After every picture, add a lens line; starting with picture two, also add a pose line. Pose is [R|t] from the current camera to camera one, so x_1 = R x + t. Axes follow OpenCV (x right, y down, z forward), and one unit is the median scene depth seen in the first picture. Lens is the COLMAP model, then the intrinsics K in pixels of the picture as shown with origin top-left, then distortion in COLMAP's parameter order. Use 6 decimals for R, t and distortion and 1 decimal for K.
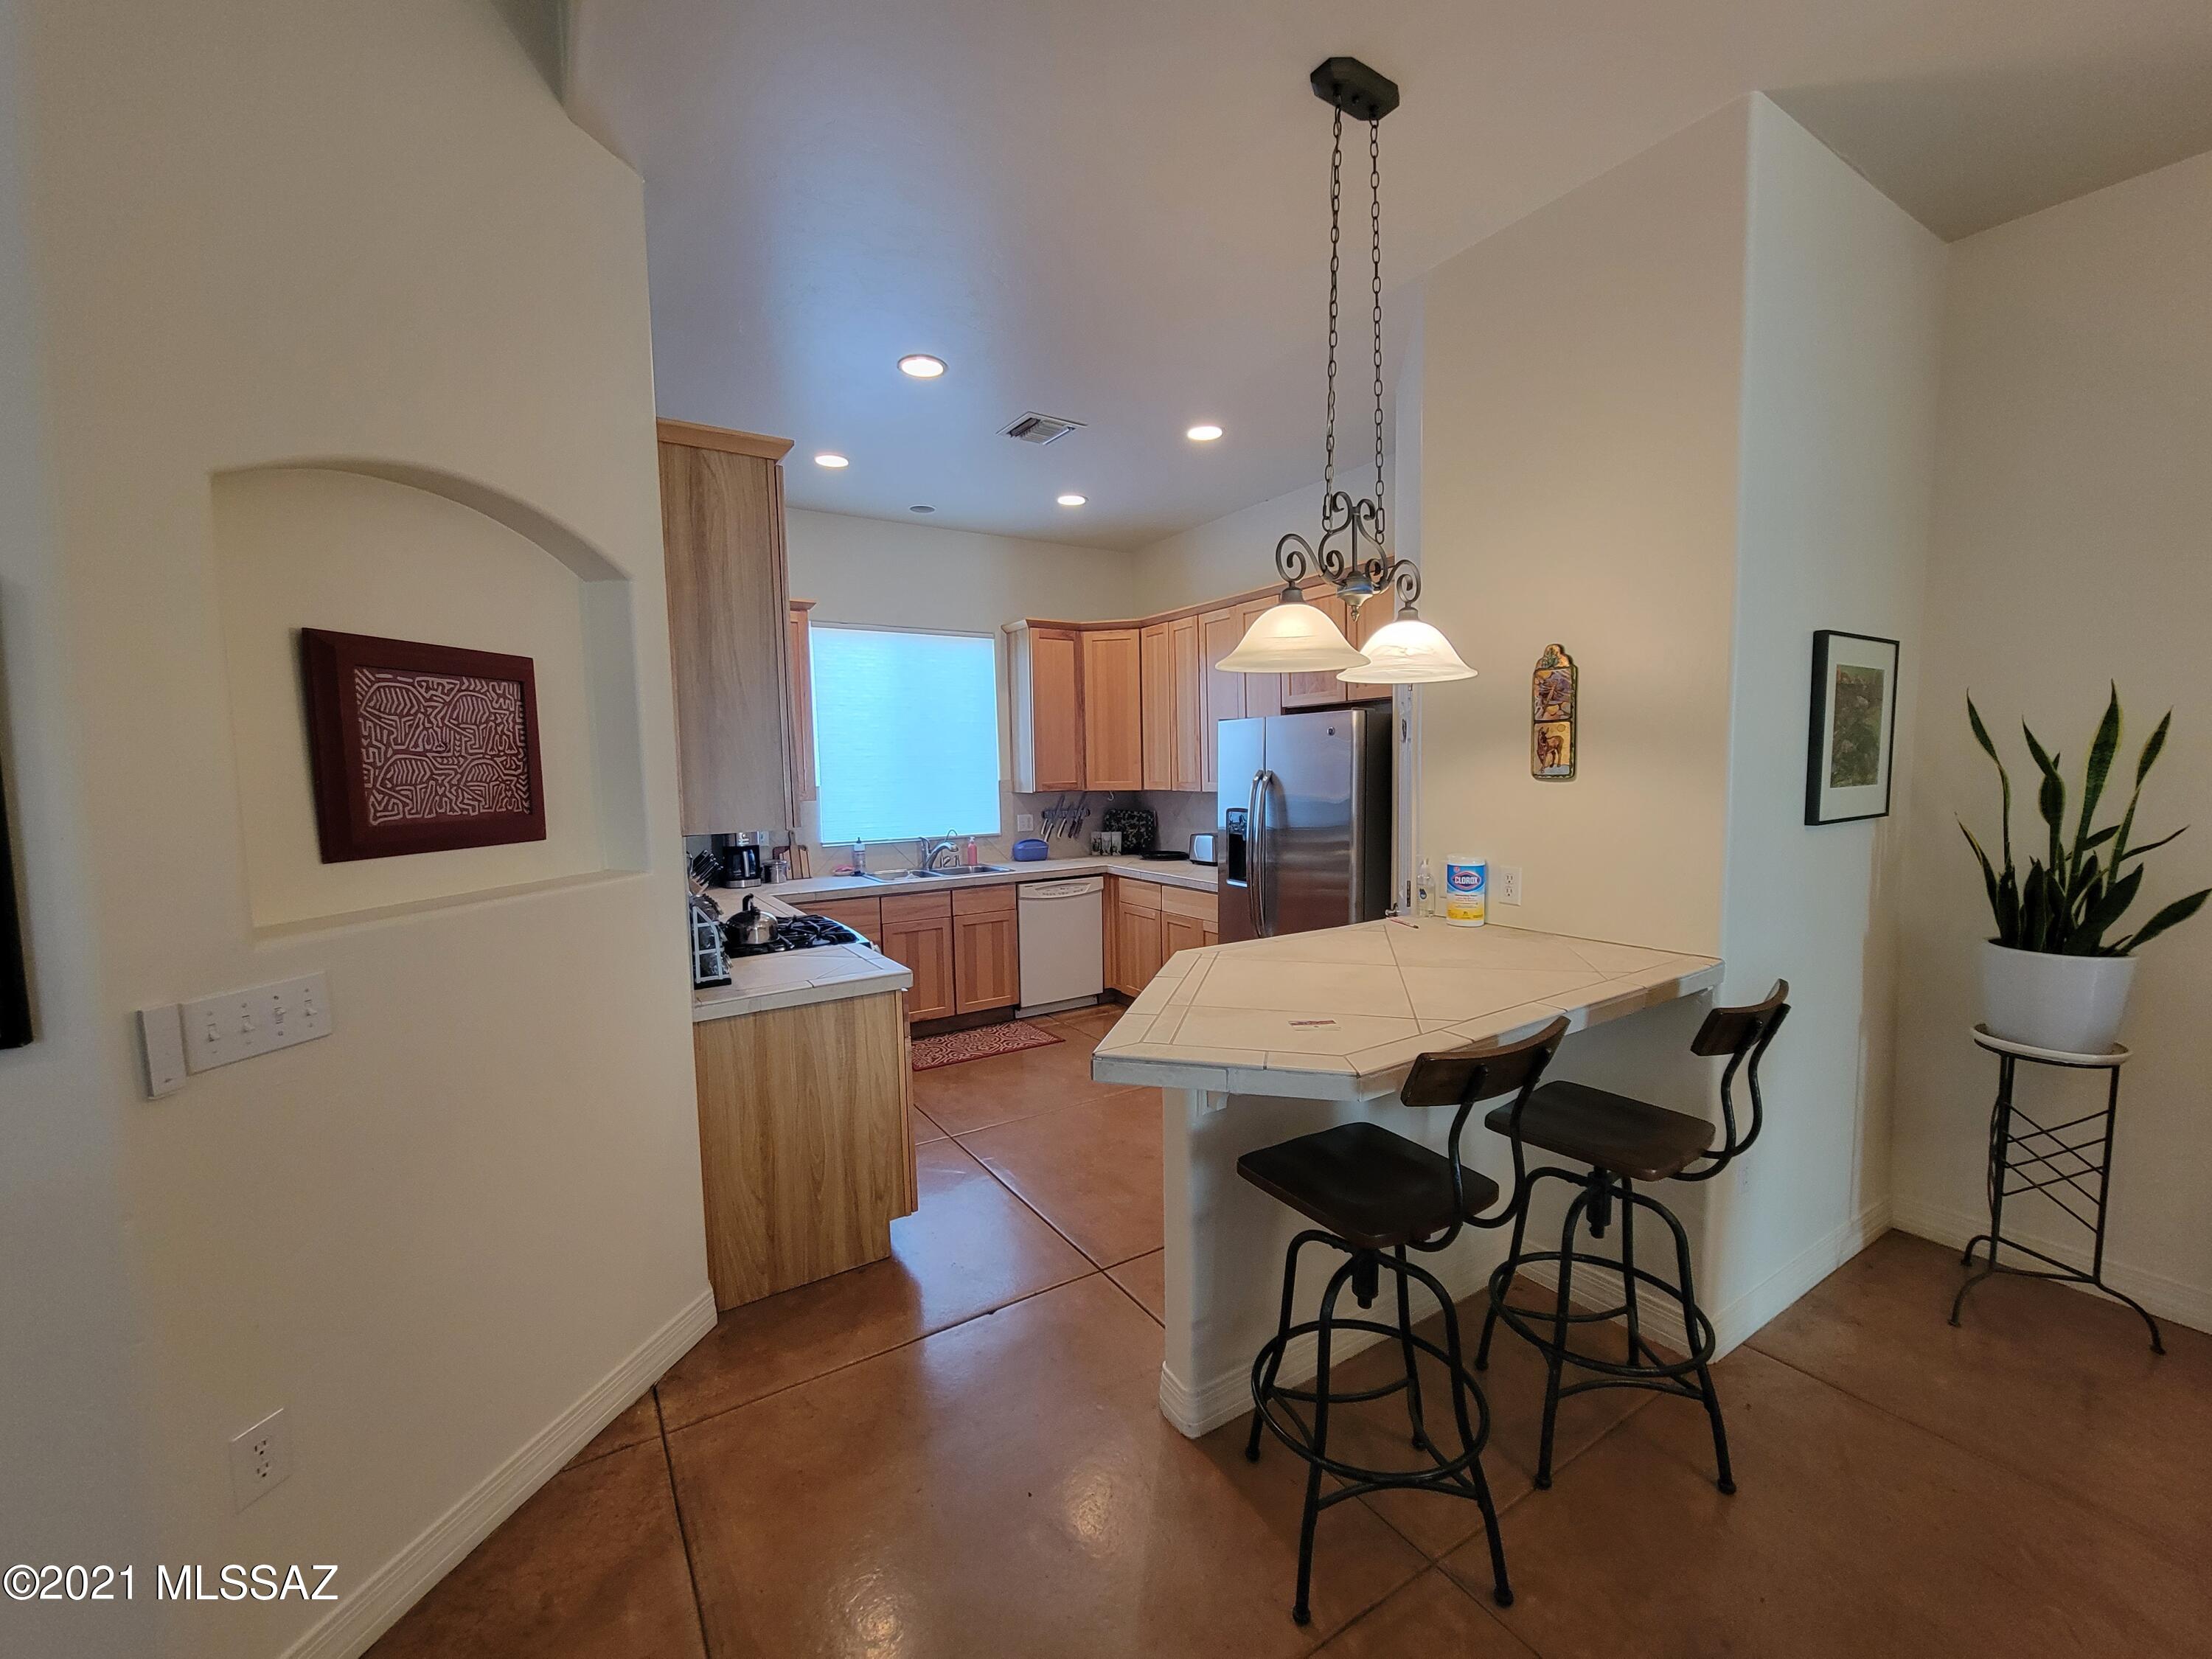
lens RADIAL K [[901.7, 0, 1110.3], [0, 901.7, 840.8], [0, 0, 1]] dist [-0.001405, -0.000399]
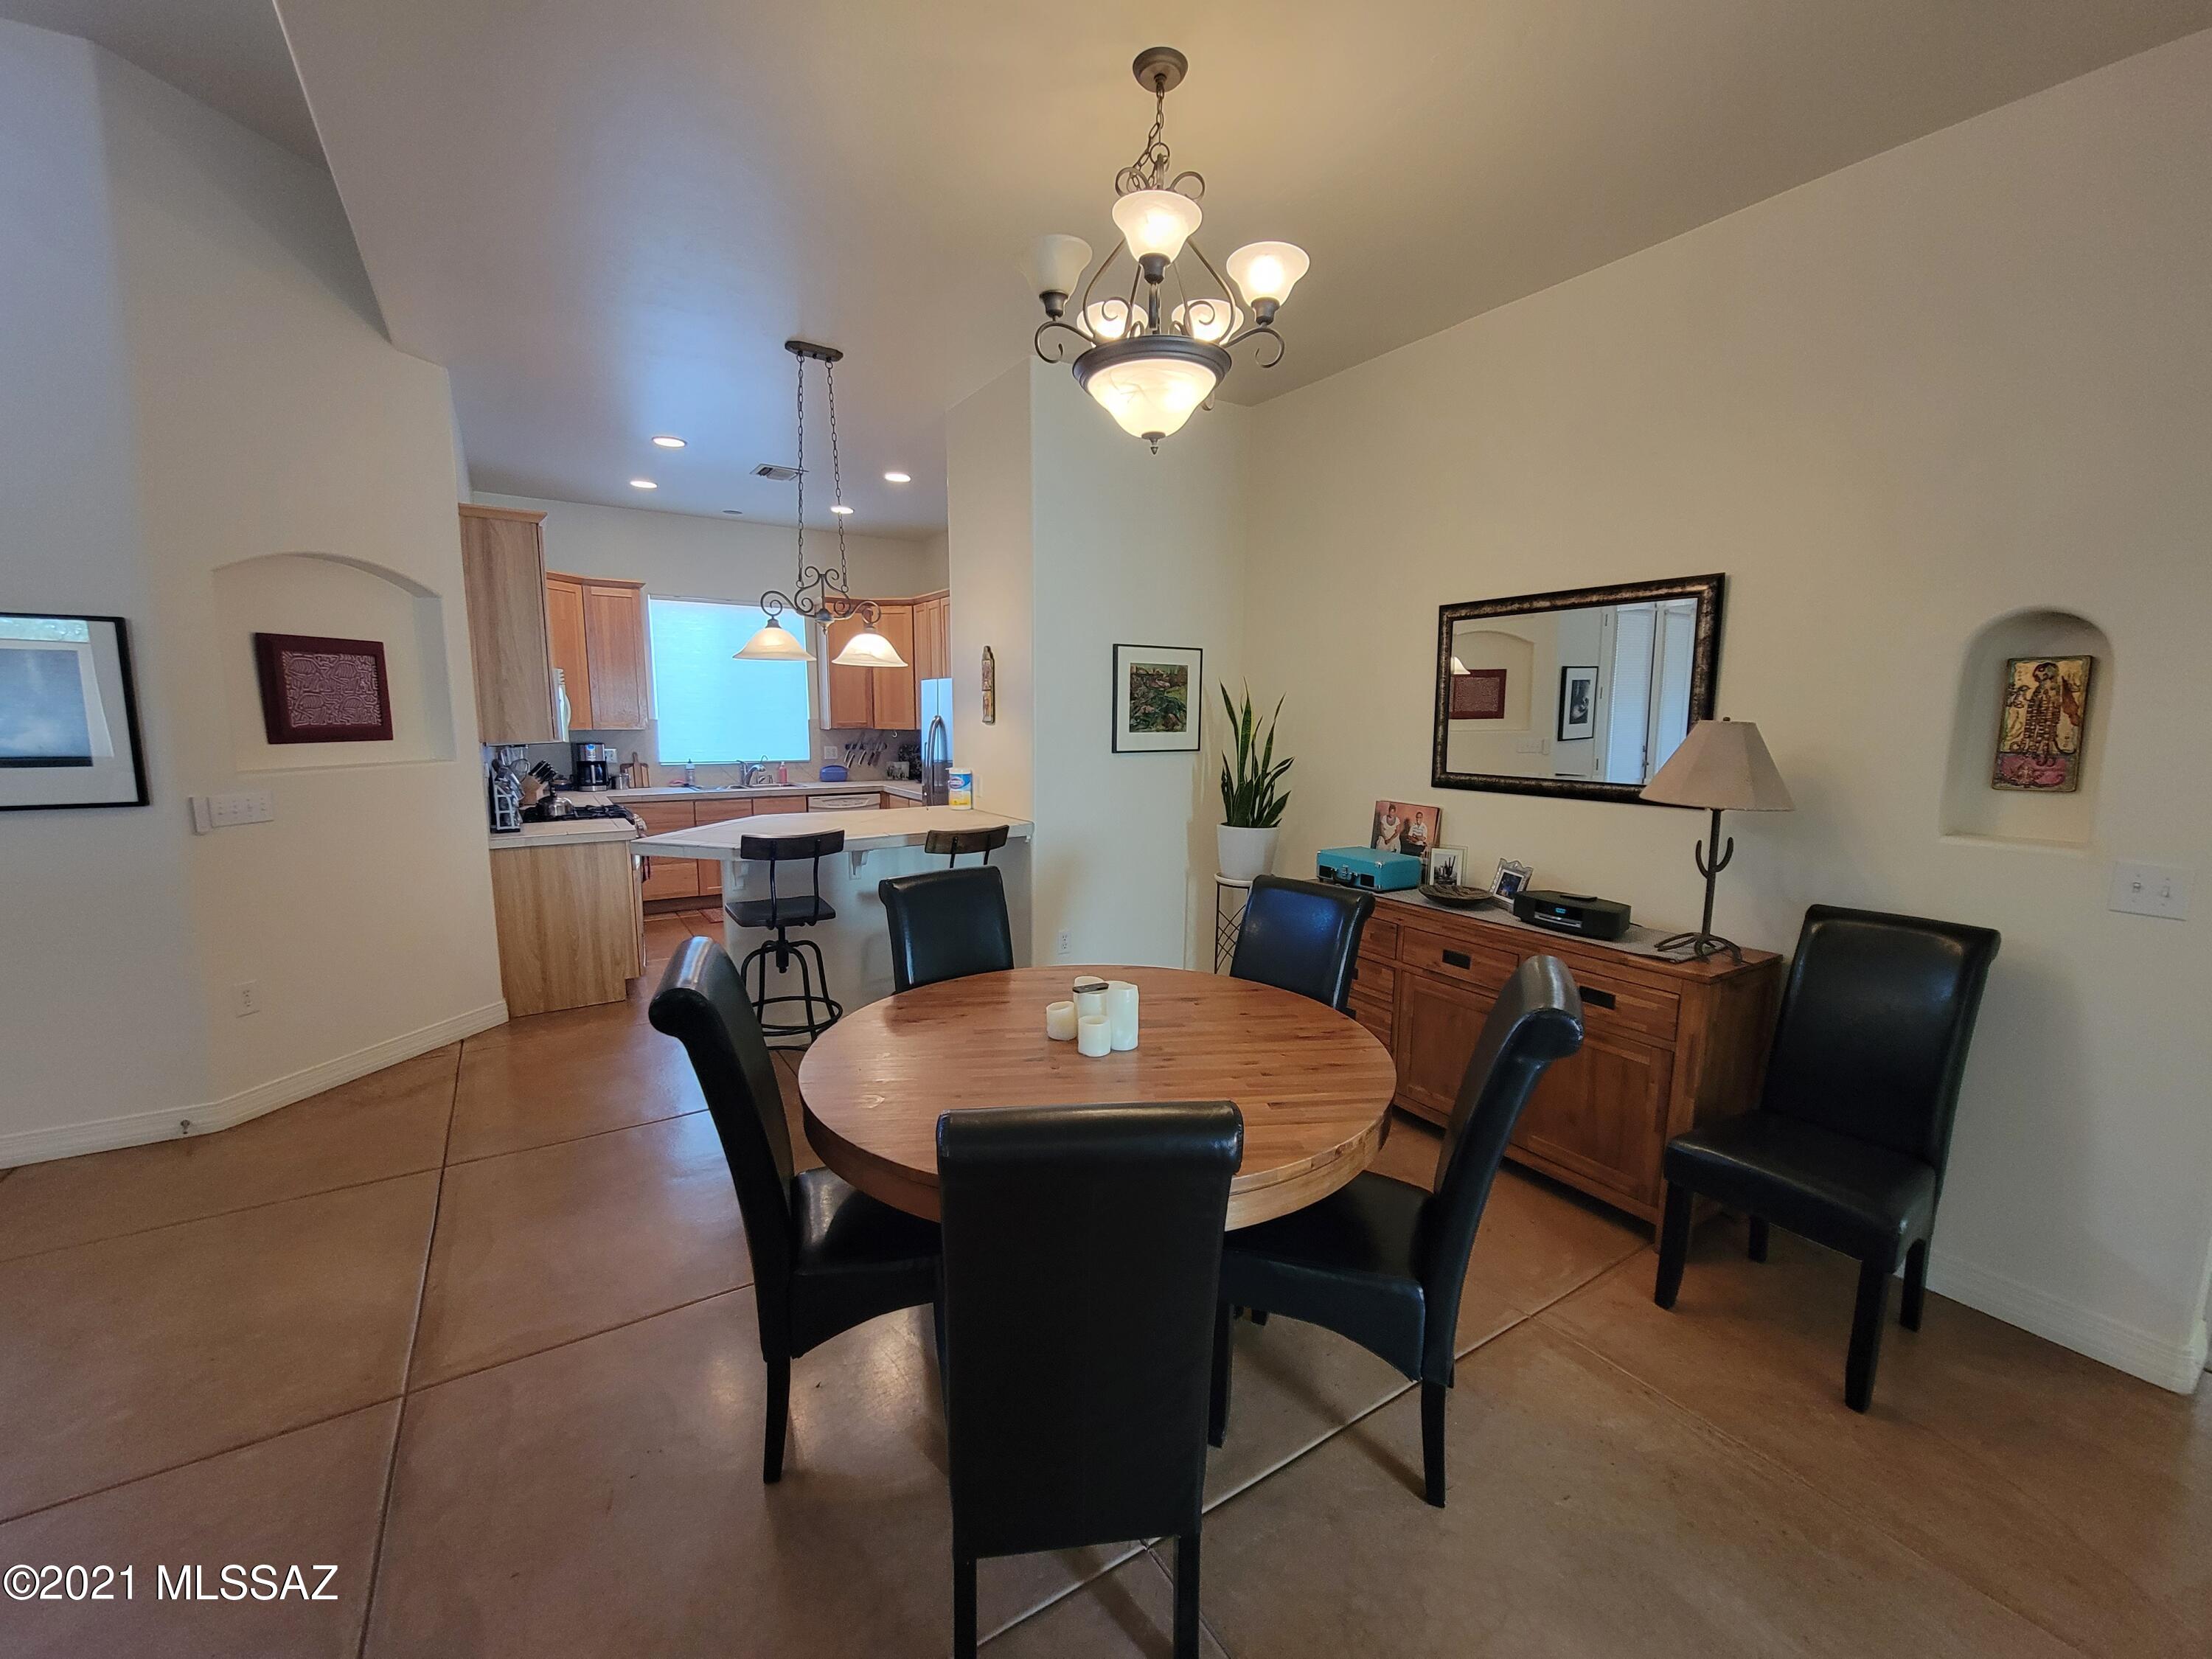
lens RADIAL K [[901.7, 0, 1110.3], [0, 901.7, 840.8], [0, 0, 1]] dist [-0.001405, -0.000399]
pose [[0.999557, 0.025535, 0.015259, 0.676559], [-0.026384, 0.997948, 0.058347, 0.047494], [-0.013738, -0.058724, 0.998180, -0.724752]]
